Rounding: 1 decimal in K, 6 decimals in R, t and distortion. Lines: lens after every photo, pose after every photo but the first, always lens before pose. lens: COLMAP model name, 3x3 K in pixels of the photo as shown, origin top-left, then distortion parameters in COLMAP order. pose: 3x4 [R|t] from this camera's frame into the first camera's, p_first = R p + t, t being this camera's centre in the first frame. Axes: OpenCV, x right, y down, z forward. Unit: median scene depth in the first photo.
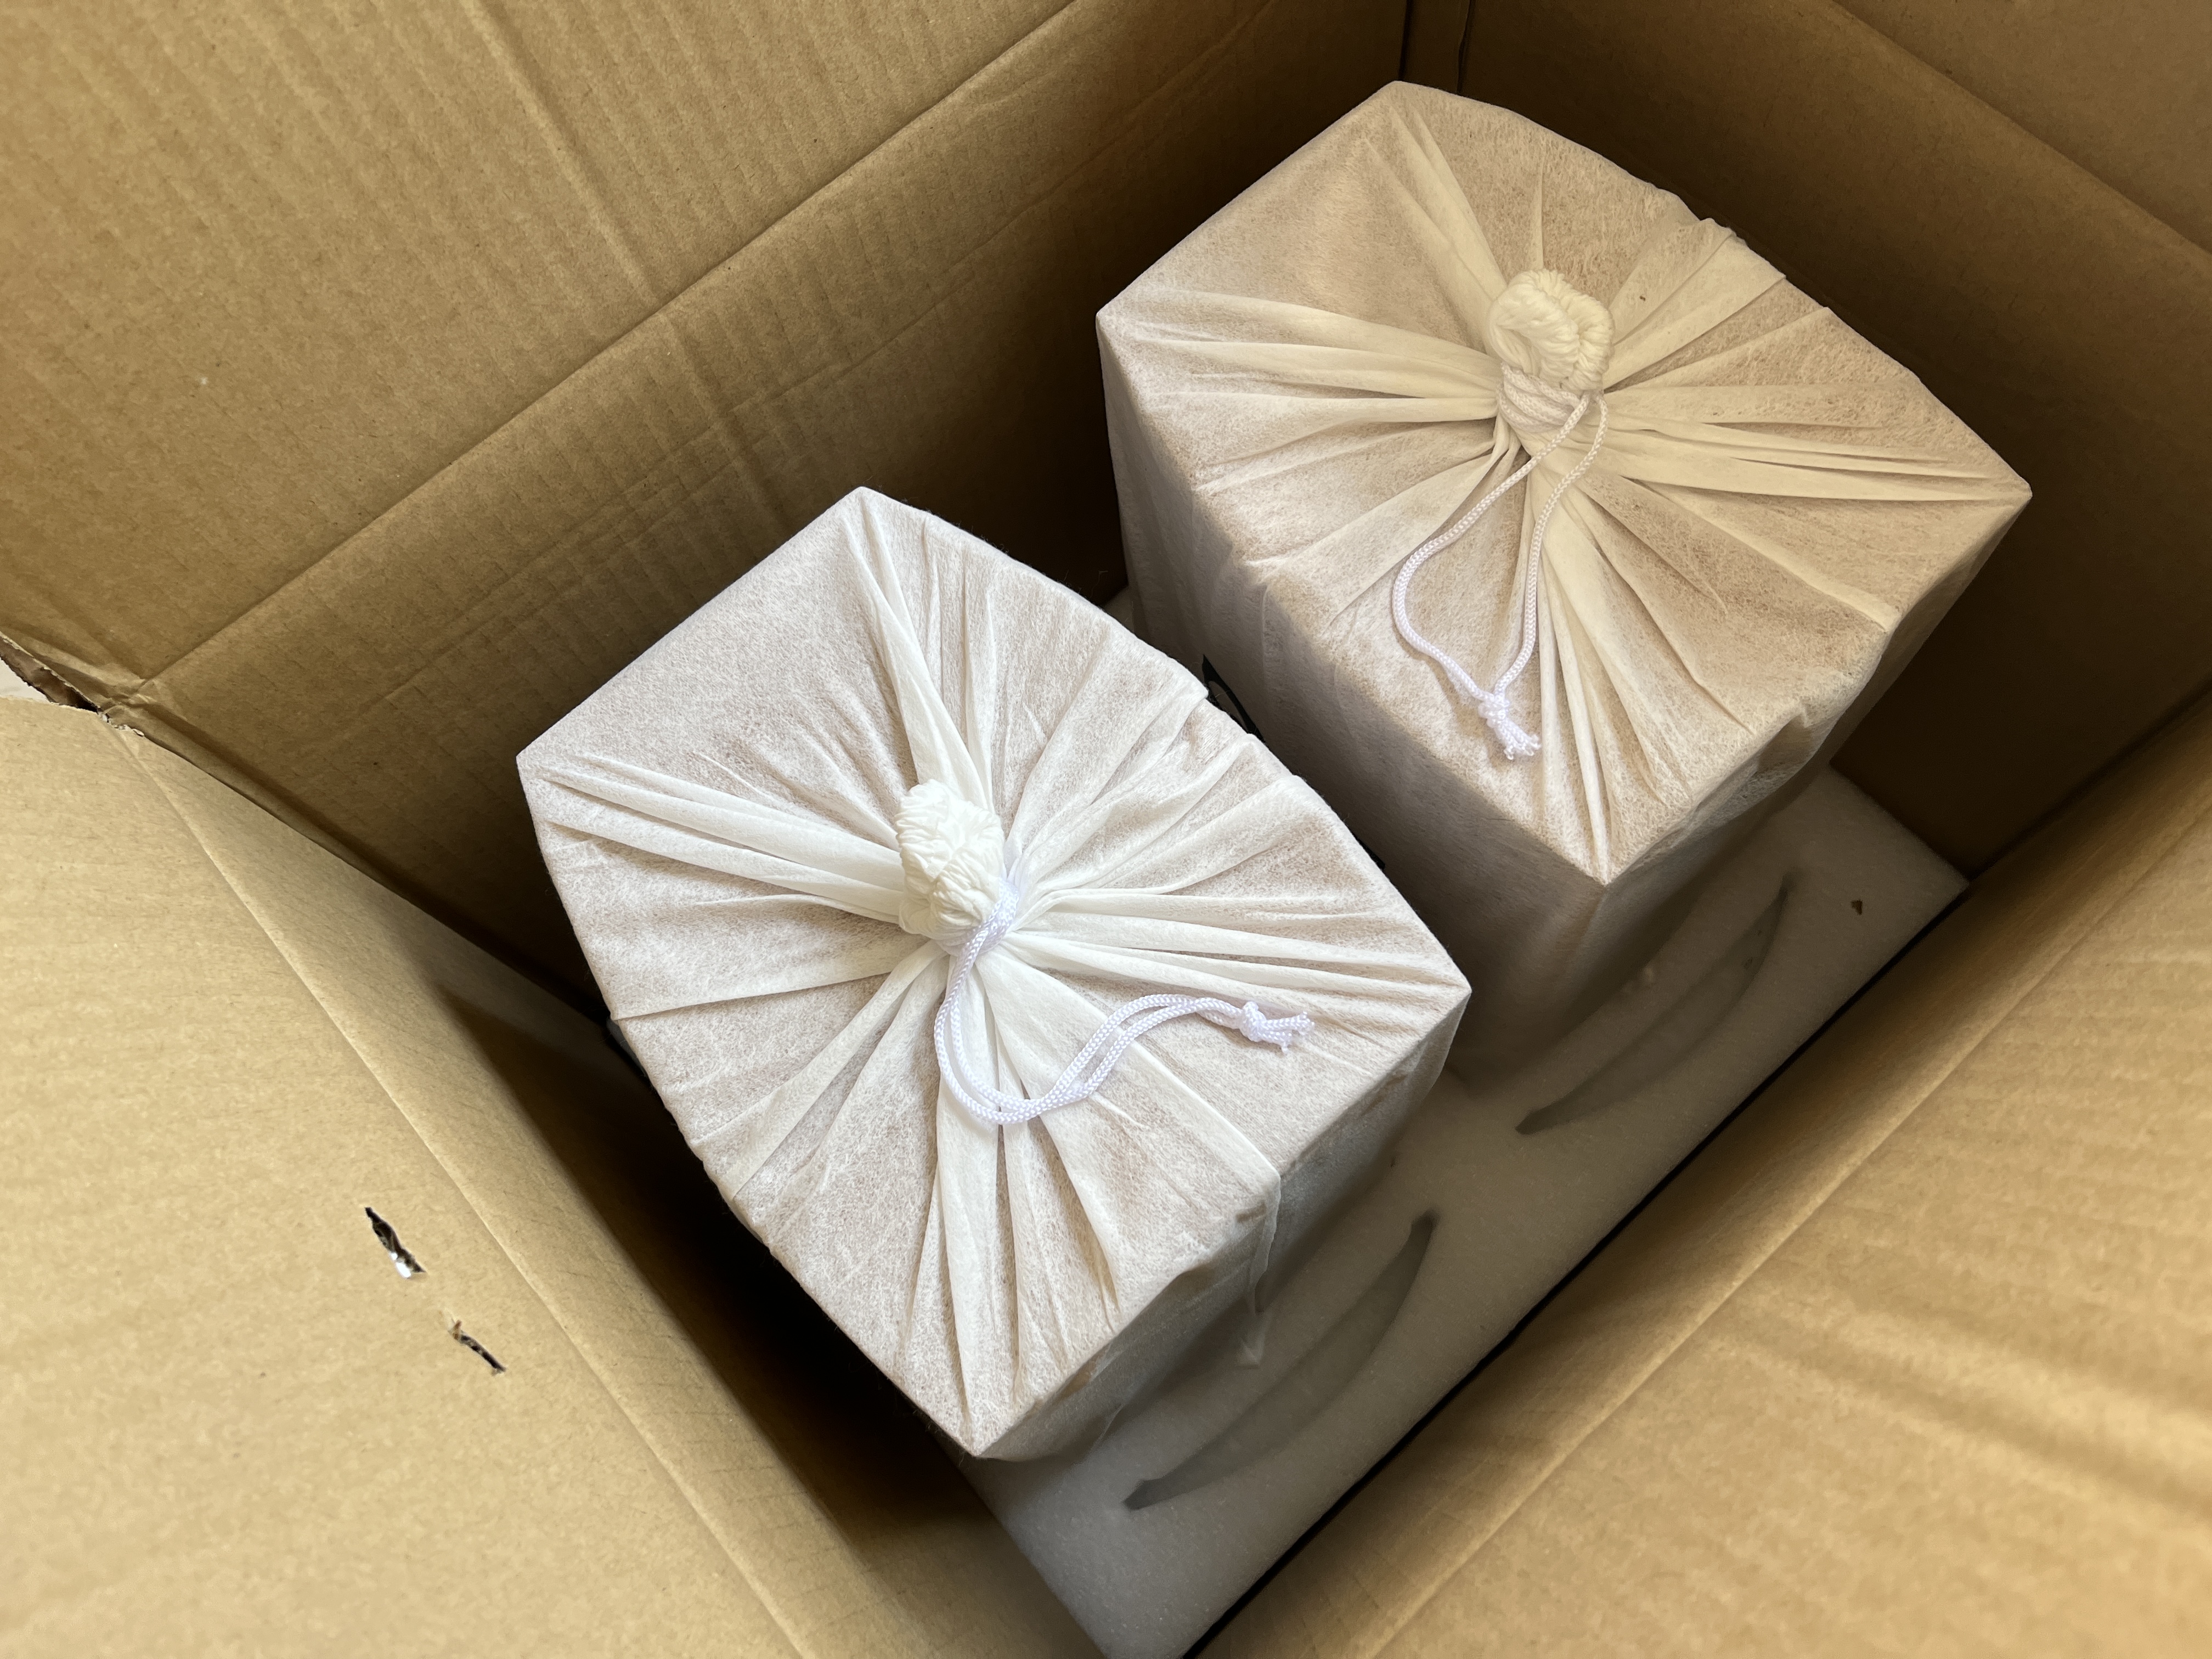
lens RADIAL K [[1688.9, 0, 1113.5], [0, 1688.9, 830.3], [0, 0, 1]] dist [-0.007511, -0.017631]
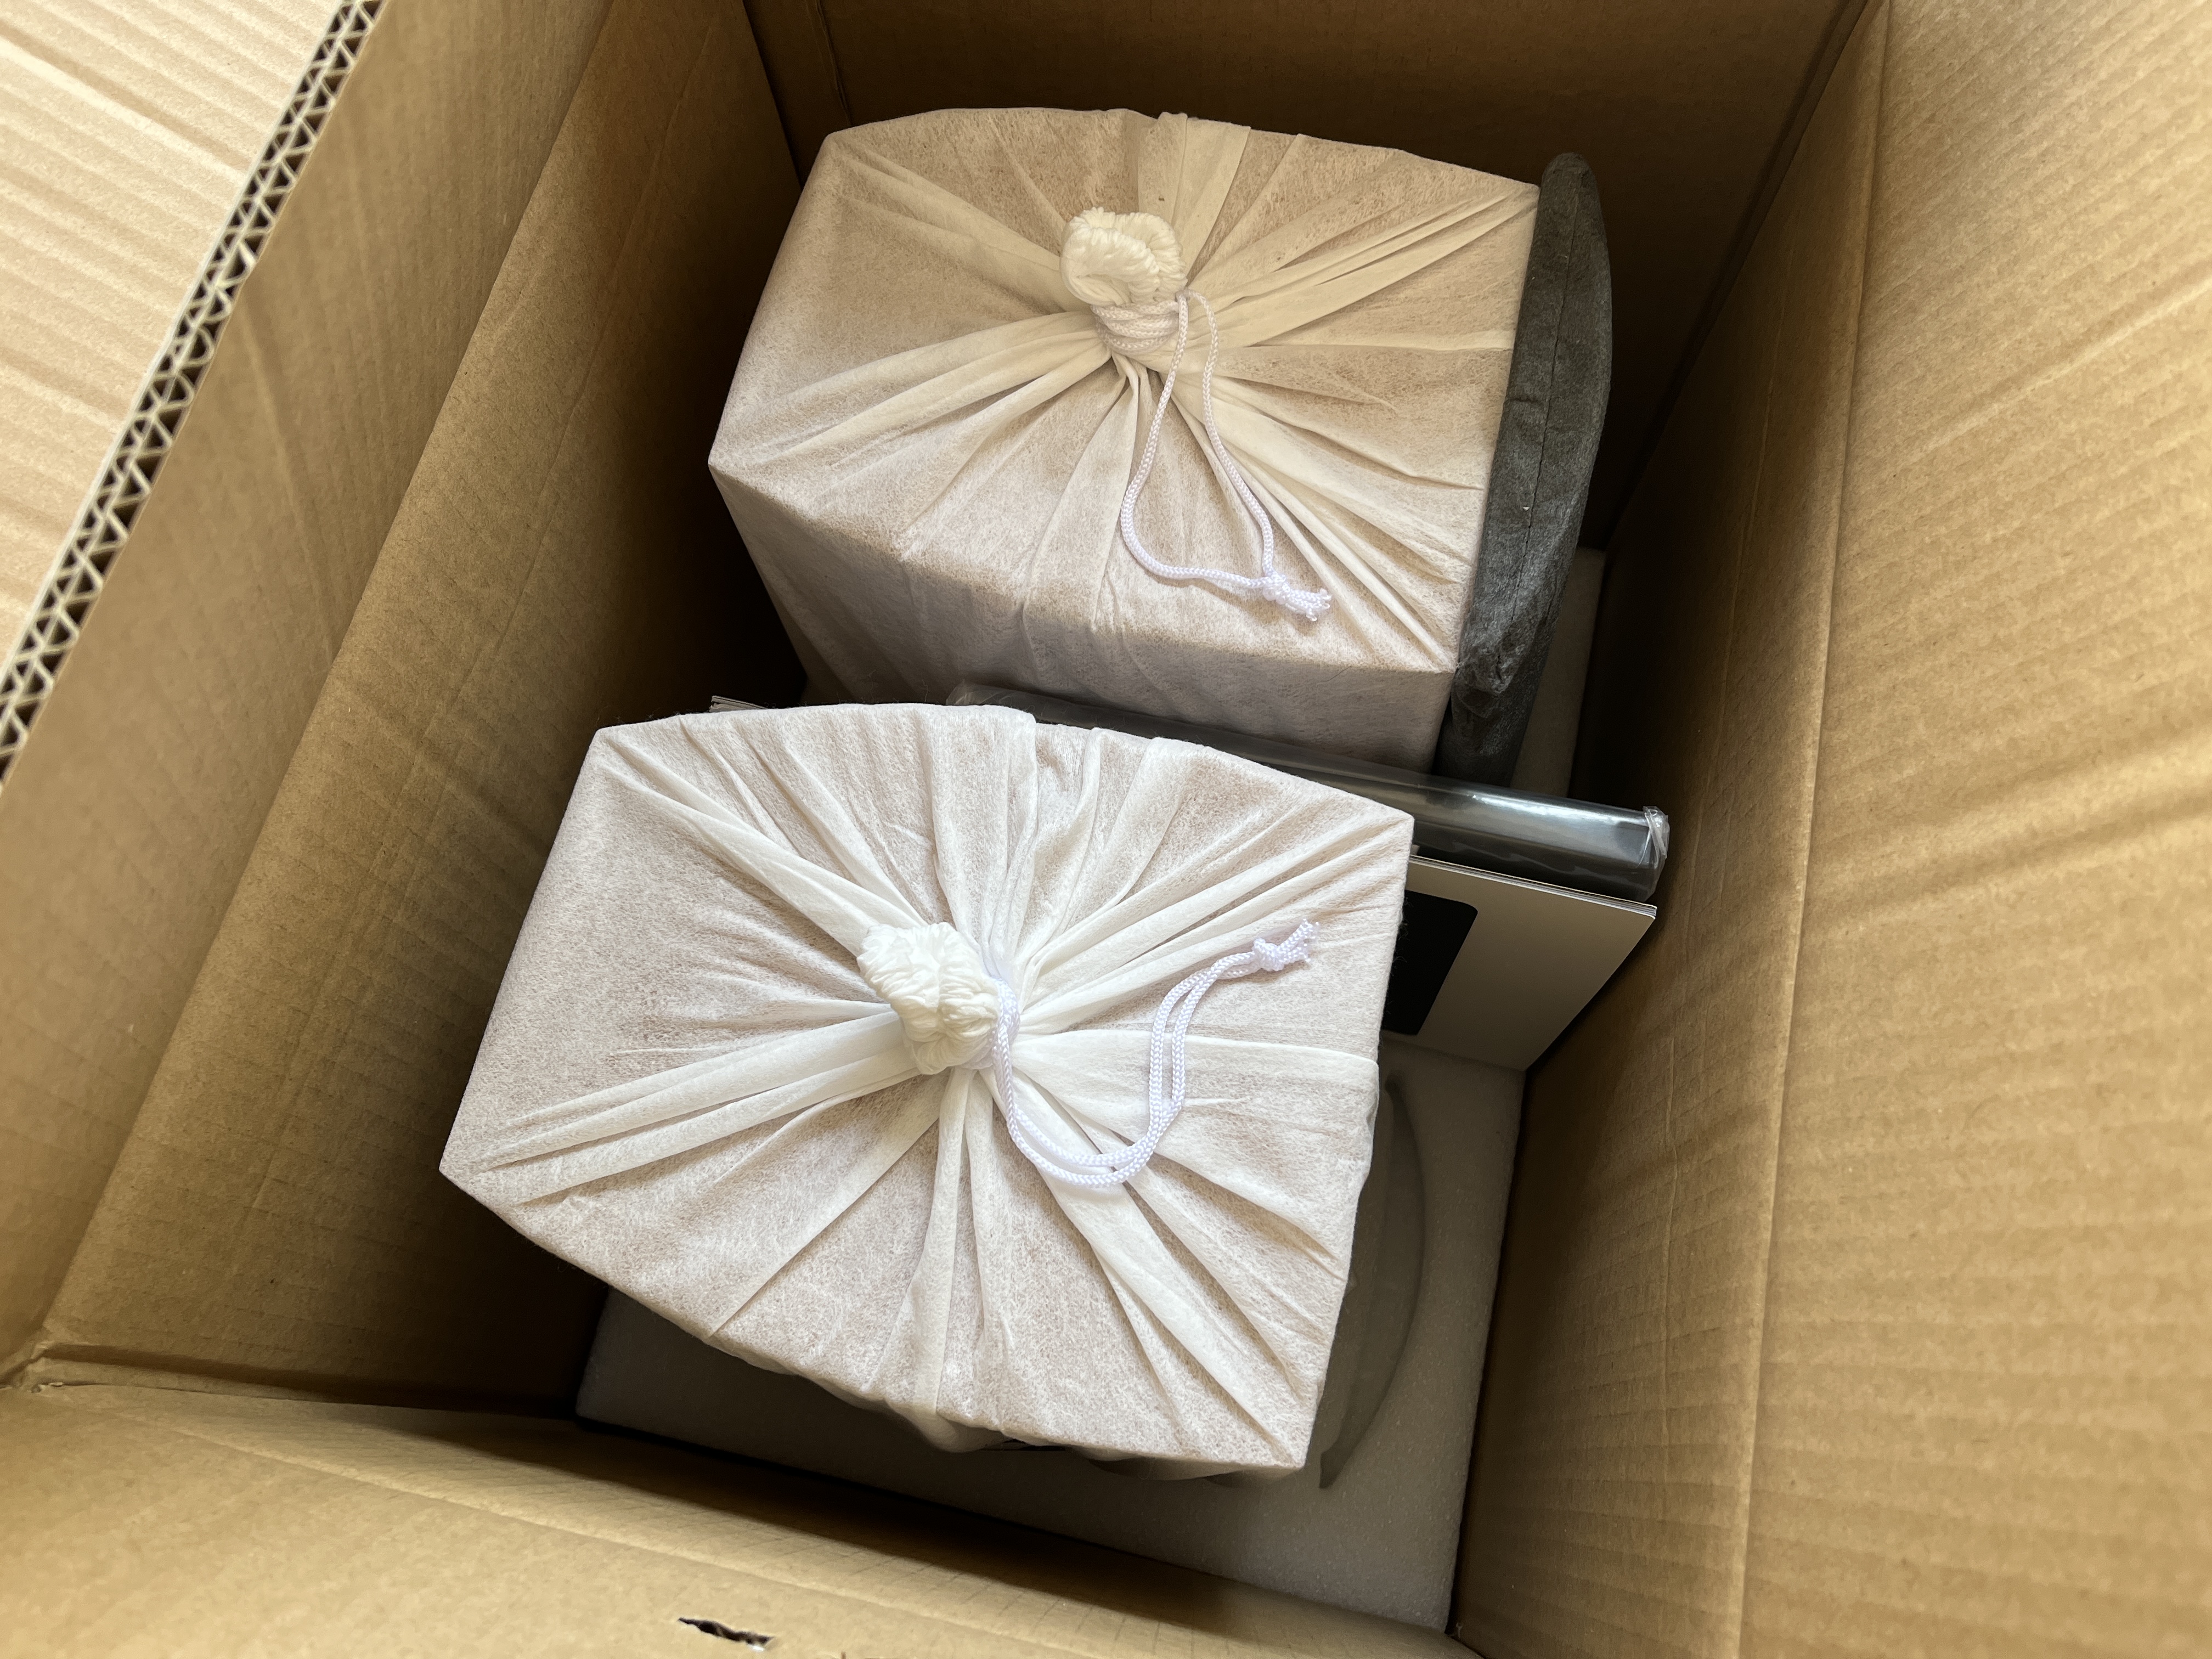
lens RADIAL K [[1688.9, 0, 1113.5], [0, 1688.9, 830.3], [0, 0, 1]] dist [-0.007511, -0.017631]
pose [[0.812638, -0.528461, 0.245657, -0.195699], [0.540177, 0.841243, 0.022779, -0.022973], [-0.218695, 0.114187, 0.969089, 0.021096]]
